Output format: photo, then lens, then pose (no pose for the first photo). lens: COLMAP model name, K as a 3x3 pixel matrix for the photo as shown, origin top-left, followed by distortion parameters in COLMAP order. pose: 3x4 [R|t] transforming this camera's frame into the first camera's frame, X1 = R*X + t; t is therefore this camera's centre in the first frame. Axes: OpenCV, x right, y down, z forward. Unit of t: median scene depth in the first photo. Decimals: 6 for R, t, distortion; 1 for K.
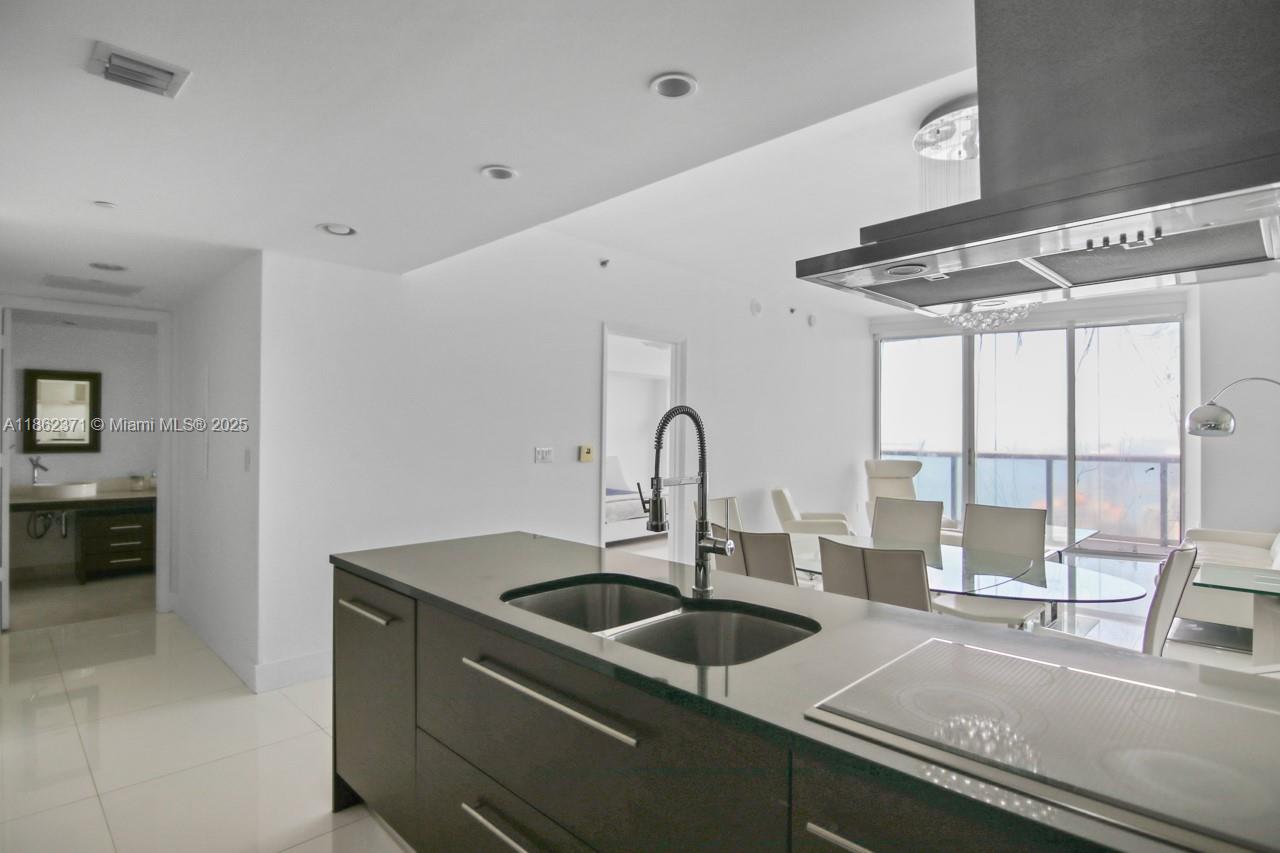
lens RADIAL K [[661.8, 0, 629.6], [0, 661.8, 430.2], [0, 0, 1]] dist [-0.007534, -0.007369]
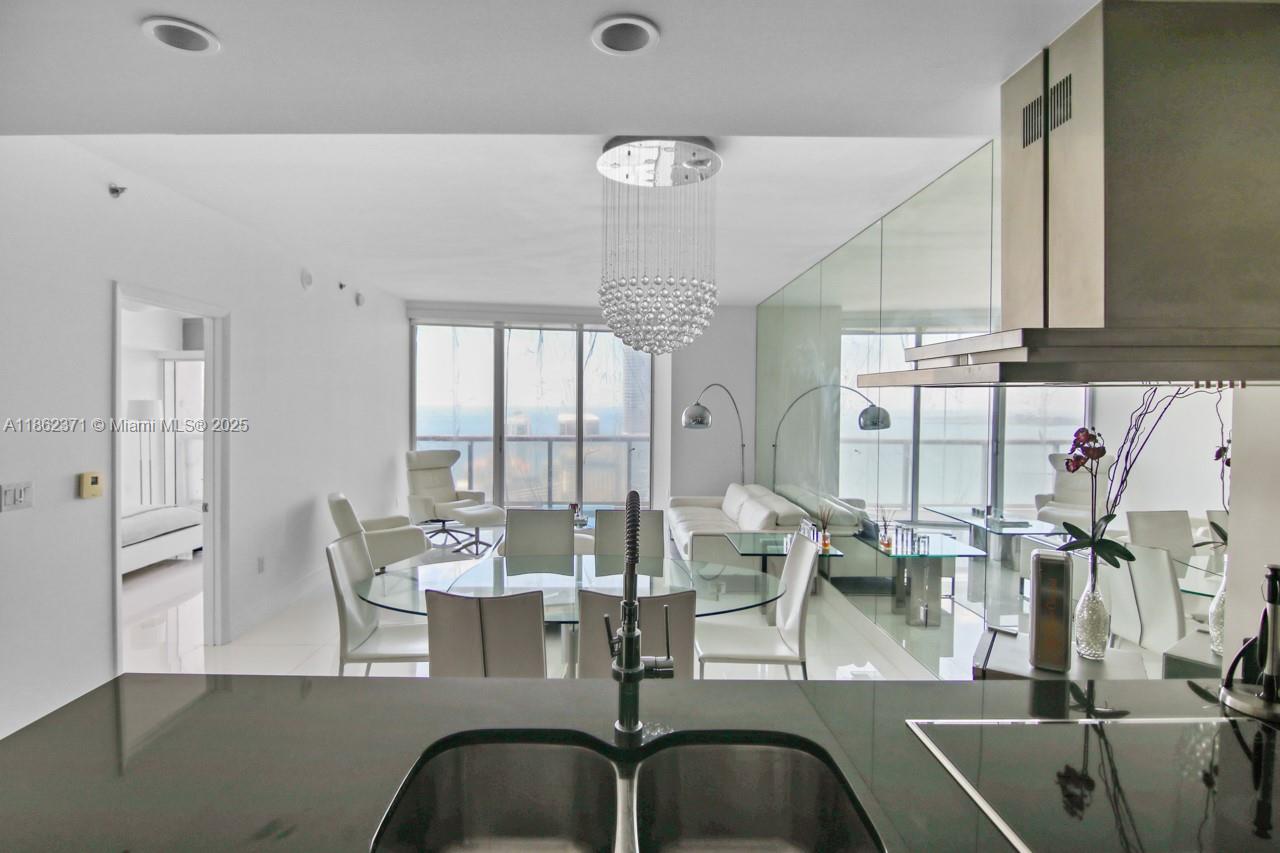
lens RADIAL K [[661.8, 0, 642.3], [0, 661.8, 419.2], [0, 0, 1]] dist [-0.007534, -0.007369]
pose [[0.692244, -0.015053, 0.721507, -0.113752], [-0.005788, 0.999634, 0.026408, -0.035722], [-0.721640, -0.022457, 0.691904, 0.130373]]
